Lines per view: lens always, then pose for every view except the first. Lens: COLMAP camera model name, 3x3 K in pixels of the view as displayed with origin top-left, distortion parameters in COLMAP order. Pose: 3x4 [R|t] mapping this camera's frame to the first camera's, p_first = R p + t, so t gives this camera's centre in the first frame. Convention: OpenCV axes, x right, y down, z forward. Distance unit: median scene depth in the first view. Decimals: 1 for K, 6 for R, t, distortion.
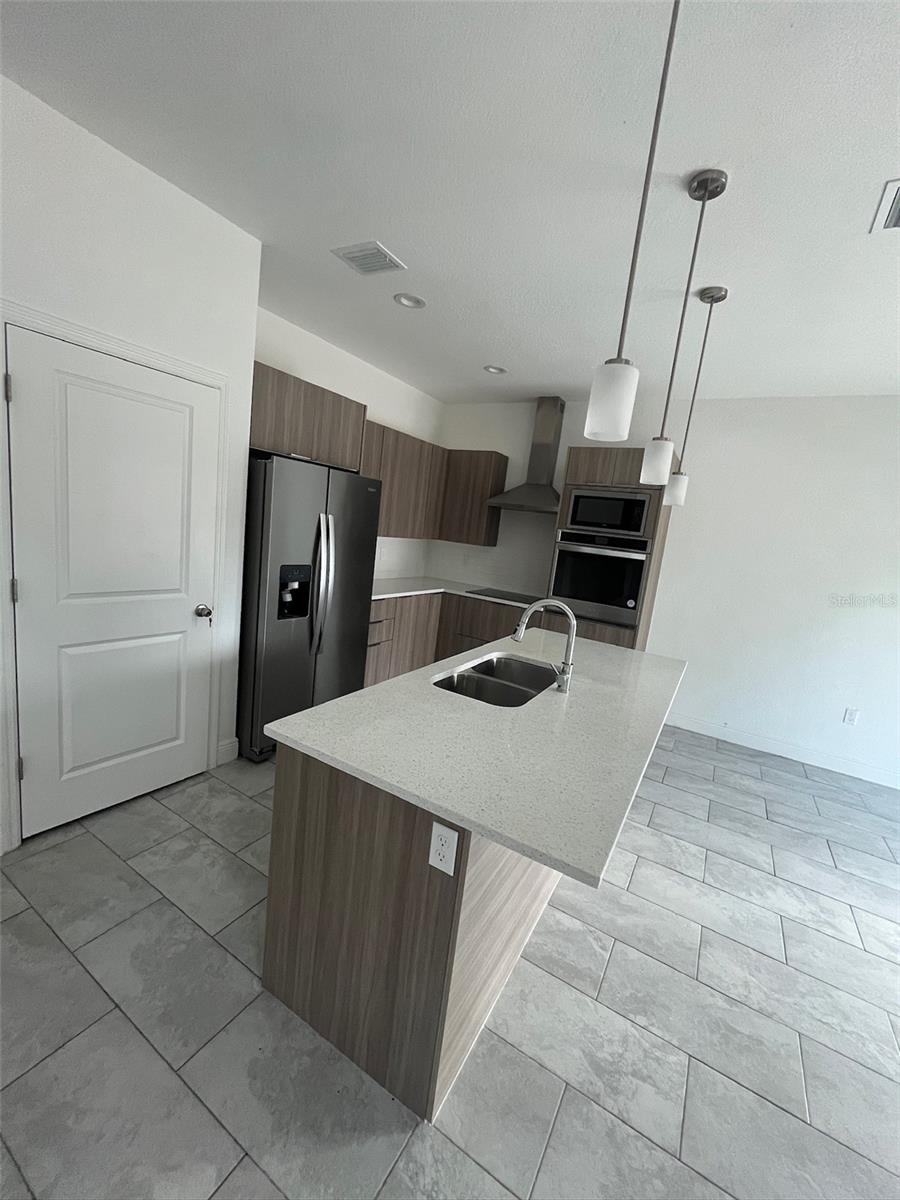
lens RADIAL K [[482.9, 0, 443.4], [0, 482.9, 603.9], [0, 0, 1]] dist [-0.002366, 0.000074]
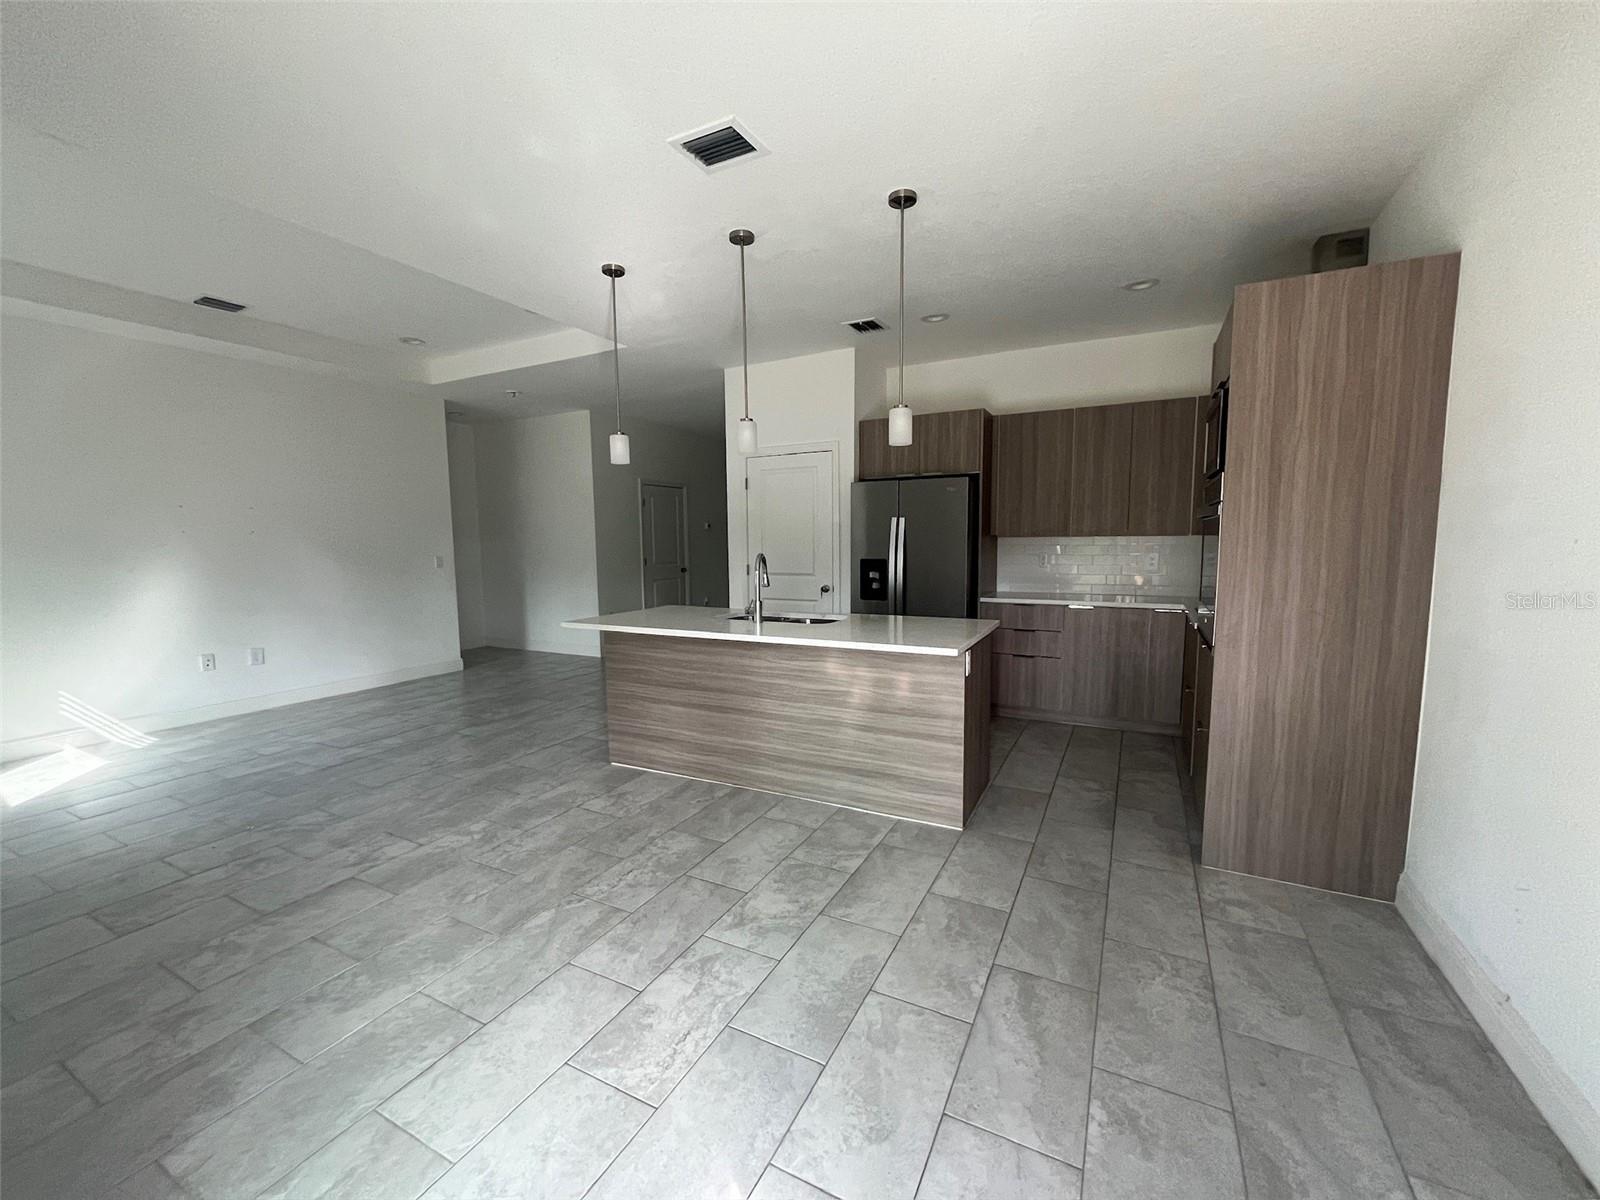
lens RADIAL K [[643.9, 0, 800.0], [0, 643.9, 600.0], [0, 0, 1]] dist [-0.002366, 0.000074]
pose [[0.060402, -0.025728, -0.997842, 1.548545], [-0.148871, 0.988255, -0.034493, 0.127639], [0.987010, 0.150633, 0.055862, 0.786558]]
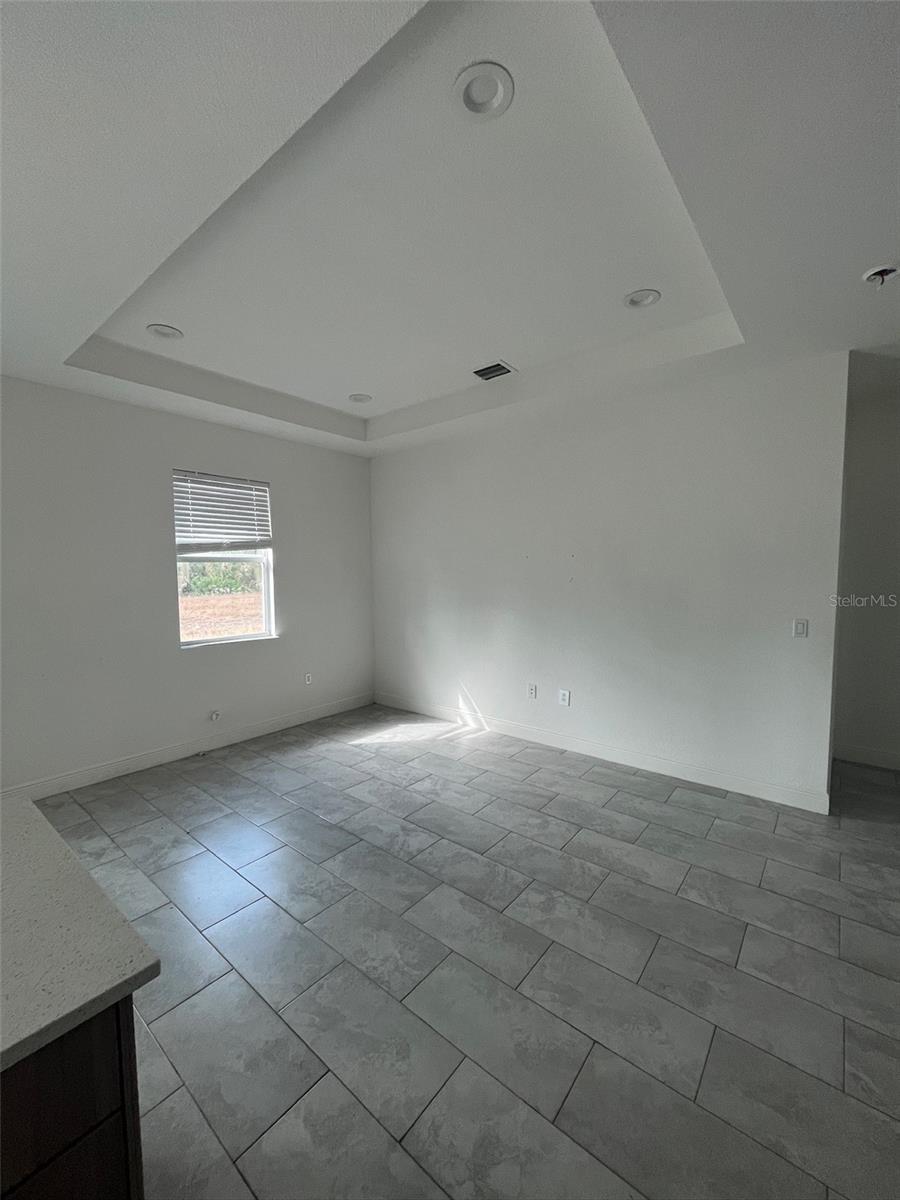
lens RADIAL K [[482.9, 0, 443.4], [0, 482.9, 603.9], [0, 0, 1]] dist [-0.002366, 0.000074]
pose [[-0.982527, -0.119609, 0.142597, -0.399820], [-0.080955, 0.964532, 0.251244, -0.179431], [-0.167591, 0.235310, -0.957362, 0.752186]]
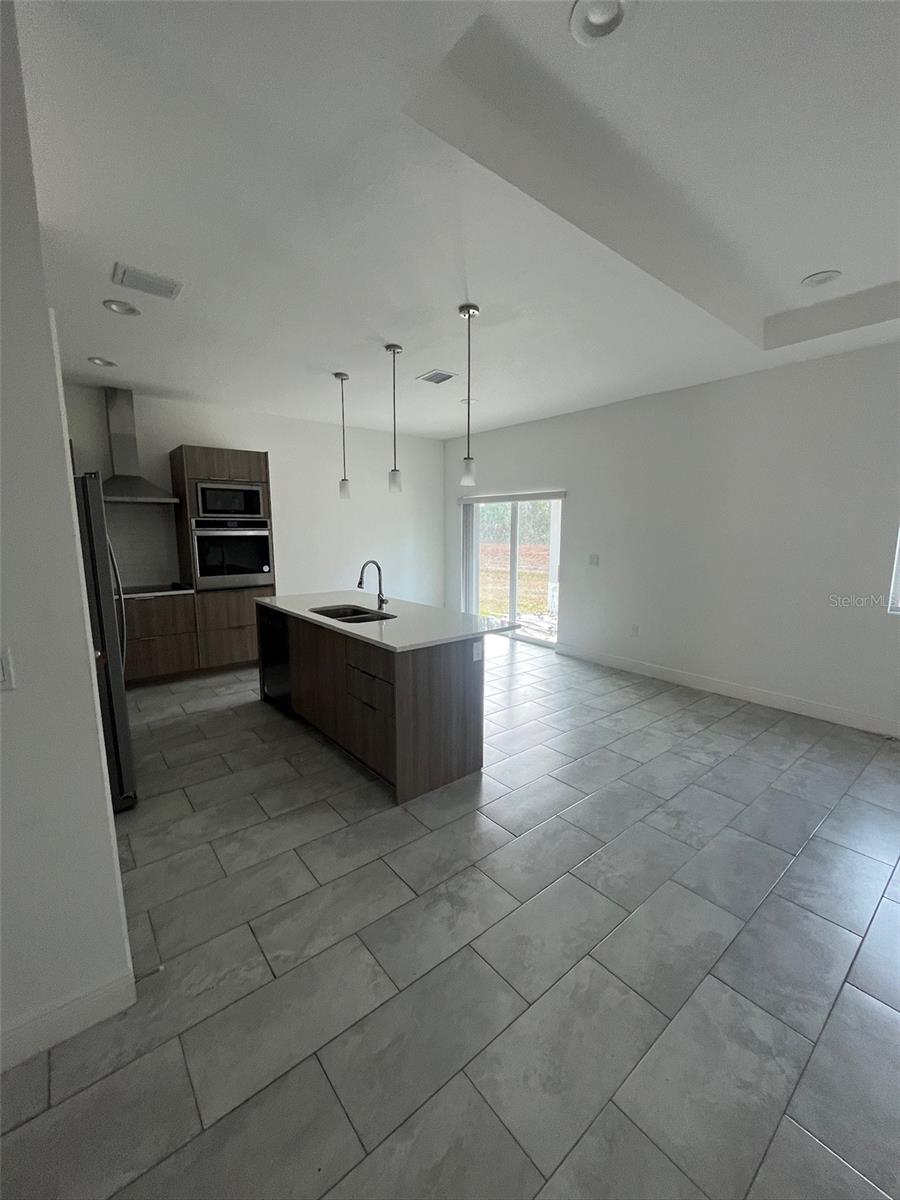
lens RADIAL K [[487.0, 0, 450.0], [0, 487.0, 600.0], [0, 0, 1]] dist [-0.001625, 0.000043]
pose [[0.332897, -0.253009, 0.908386, -1.031541], [0.192090, 0.961328, 0.197359, -0.128528], [-0.923191, 0.108791, 0.368624, 0.071690]]
